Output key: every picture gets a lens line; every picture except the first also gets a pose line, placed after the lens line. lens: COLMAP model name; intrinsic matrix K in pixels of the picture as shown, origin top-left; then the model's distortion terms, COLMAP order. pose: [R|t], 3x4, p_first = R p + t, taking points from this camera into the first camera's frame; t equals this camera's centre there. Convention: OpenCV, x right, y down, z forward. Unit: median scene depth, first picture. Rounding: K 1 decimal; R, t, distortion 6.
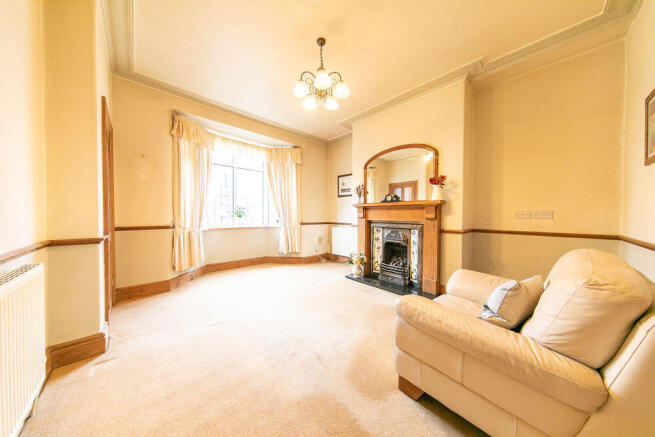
lens RADIAL K [[206.6, 0, 326.1], [0, 206.6, 219.1], [0, 0, 1]] dist [0.006115, -0.000094]
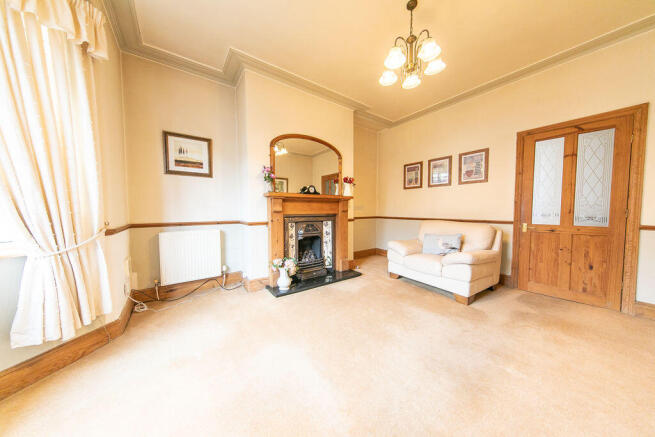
lens RADIAL K [[206.6, 0, 326.9], [0, 206.6, 220.4], [0, 0, 1]] dist [0.006115, -0.000094]
pose [[0.114929, -0.060761, 0.991514, -0.602279], [0.021527, 0.998046, 0.058666, -0.016111], [-0.993140, 0.014602, 0.116013, 0.790519]]
